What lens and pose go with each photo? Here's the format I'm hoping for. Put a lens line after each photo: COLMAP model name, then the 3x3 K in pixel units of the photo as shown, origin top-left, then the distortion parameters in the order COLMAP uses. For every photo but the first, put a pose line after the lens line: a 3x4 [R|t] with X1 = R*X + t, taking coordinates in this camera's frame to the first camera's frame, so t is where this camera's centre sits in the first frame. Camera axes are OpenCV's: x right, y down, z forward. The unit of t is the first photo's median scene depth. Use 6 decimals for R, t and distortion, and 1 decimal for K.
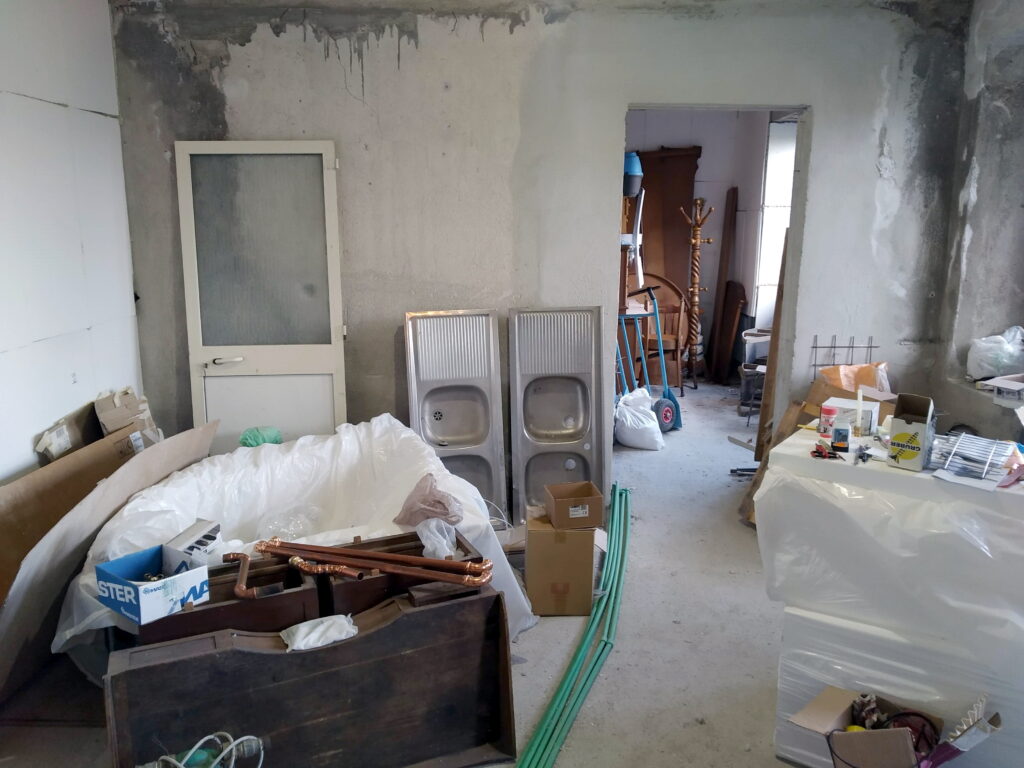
lens RADIAL K [[814.2, 0, 515.7], [0, 814.2, 382.4], [0, 0, 1]] dist [0.054895, -0.085035]
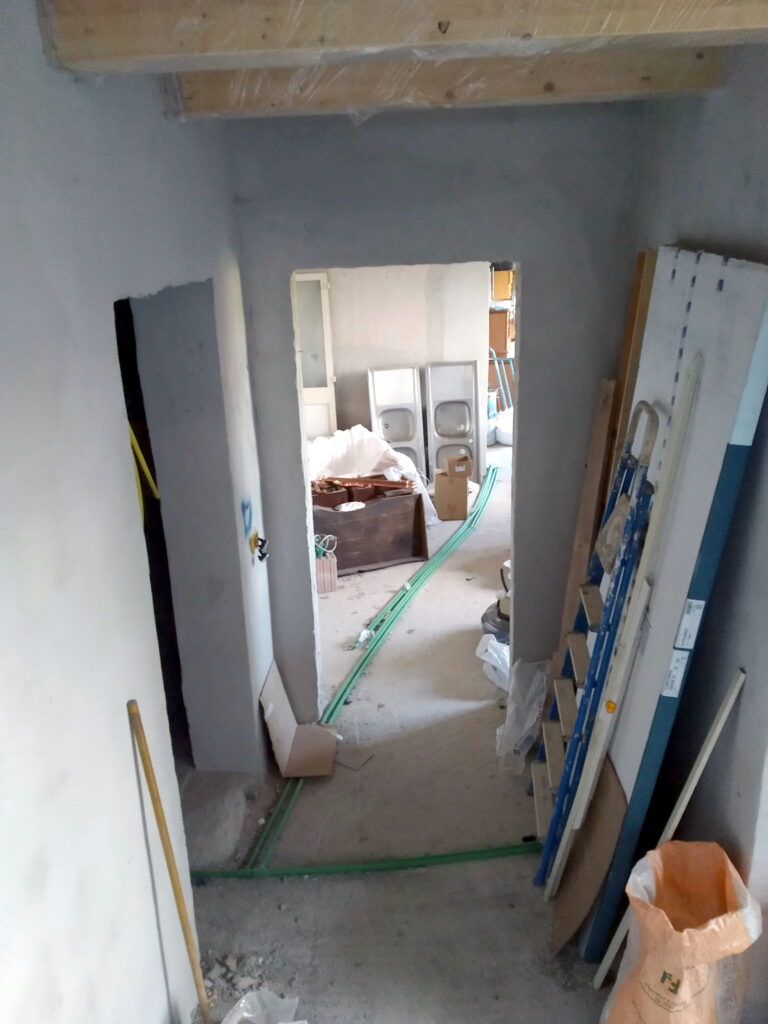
lens RADIAL K [[814.2, 0, 384.6], [0, 814.2, 524.6], [0, 0, 1]] dist [0.054895, -0.085035]
pose [[0.997043, -0.017467, -0.074831, 0.033036], [0.028029, 0.989395, 0.142517, 0.001109], [0.071548, -0.144193, 0.986960, -0.877692]]
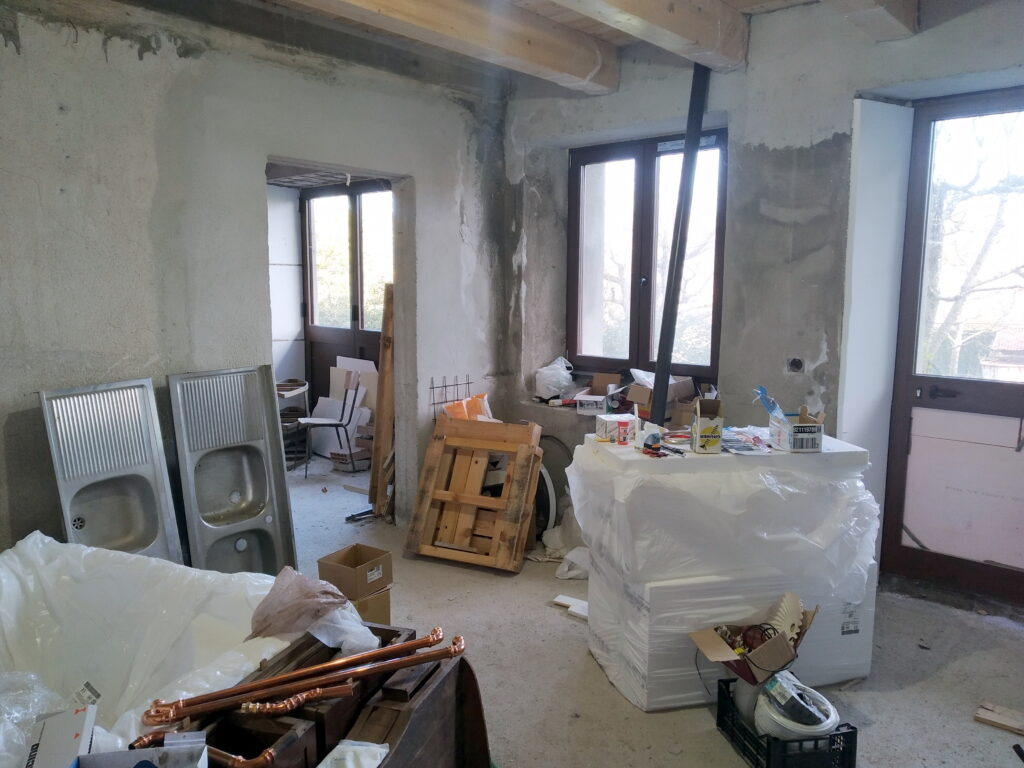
lens RADIAL K [[810.2, 0, 512.0], [0, 810.2, 384.0], [0, 0, 1]] dist [0.055337, -0.075297]
pose [[0.673096, -0.091439, 0.733881, -0.403379], [0.143558, 0.989607, -0.008366, -0.024831], [-0.725488, 0.110986, 0.679227, 0.170471]]
